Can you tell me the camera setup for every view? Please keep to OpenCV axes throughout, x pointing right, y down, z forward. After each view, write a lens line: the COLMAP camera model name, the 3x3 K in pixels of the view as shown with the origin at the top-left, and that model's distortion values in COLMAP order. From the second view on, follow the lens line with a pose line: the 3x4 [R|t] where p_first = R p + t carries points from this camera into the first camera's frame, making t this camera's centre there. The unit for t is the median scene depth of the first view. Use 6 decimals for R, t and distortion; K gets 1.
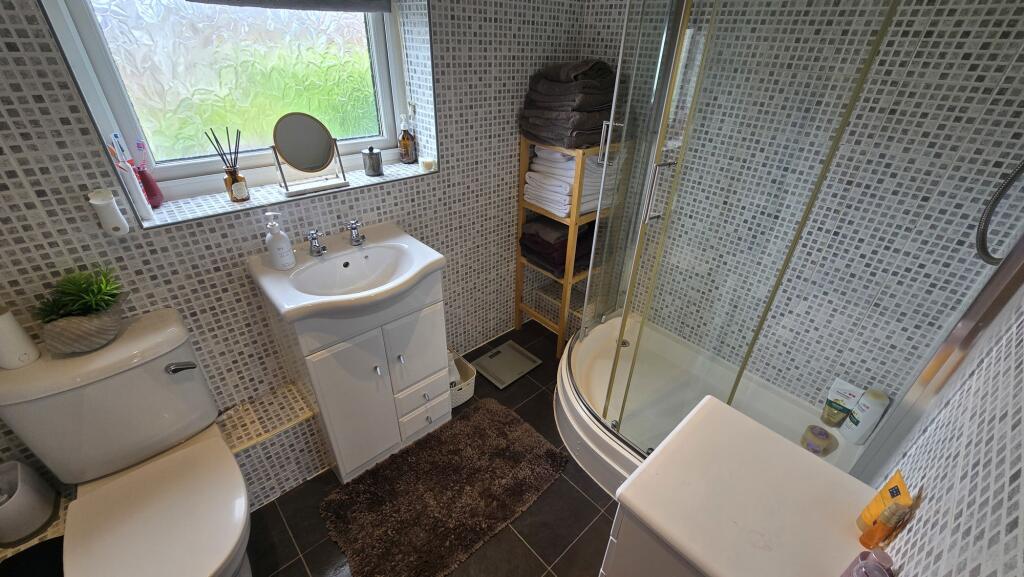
lens RADIAL K [[419.6, 0, 509.3], [0, 419.6, 292.4], [0, 0, 1]] dist [-0.000156, 0.000208]
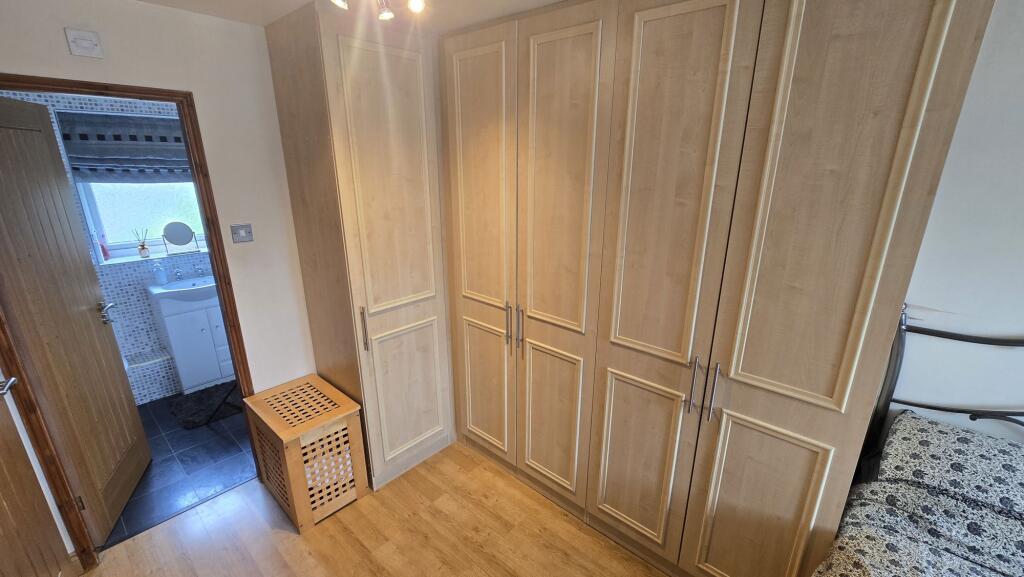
lens RADIAL K [[419.6, 0, 516.2], [0, 419.6, 291.0], [0, 0, 1]] dist [-0.000156, 0.000208]
pose [[0.993372, -0.049947, 0.103524, 1.164097], [0.073716, 0.967877, -0.240374, 0.674947], [-0.088193, 0.246413, 0.965144, -1.398574]]
